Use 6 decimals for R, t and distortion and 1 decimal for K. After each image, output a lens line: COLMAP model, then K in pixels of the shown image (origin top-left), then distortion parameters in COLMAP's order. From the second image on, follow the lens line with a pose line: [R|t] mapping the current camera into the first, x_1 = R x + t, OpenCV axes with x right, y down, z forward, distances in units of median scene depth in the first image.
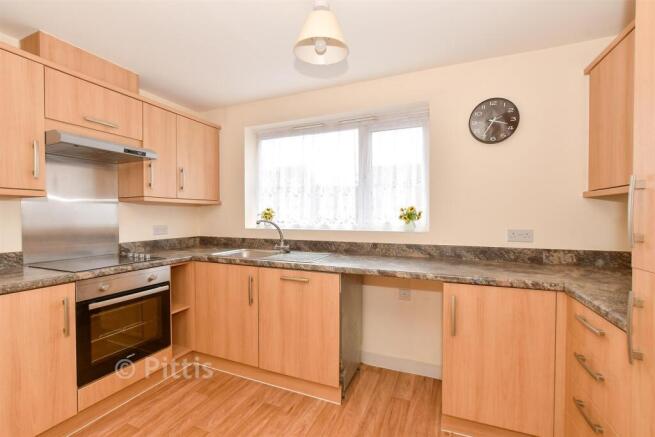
lens RADIAL K [[293.4, 0, 326.0], [0, 293.4, 218.2], [0, 0, 1]] dist [0.002352, 0.000487]
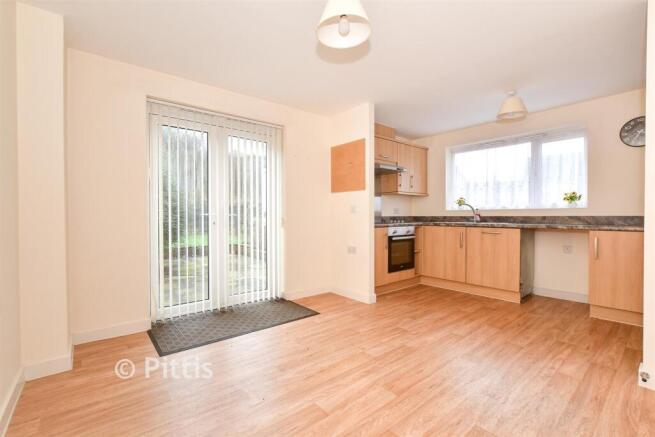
lens RADIAL K [[293.4, 0, 330.8], [0, 293.4, 218.3], [0, 0, 1]] dist [0.002352, 0.000487]
pose [[0.893541, 0.004535, -0.448959, -0.143305], [-0.004805, 0.999988, 0.000538, 0.101287], [0.448956, 0.001676, 0.893552, -0.900337]]
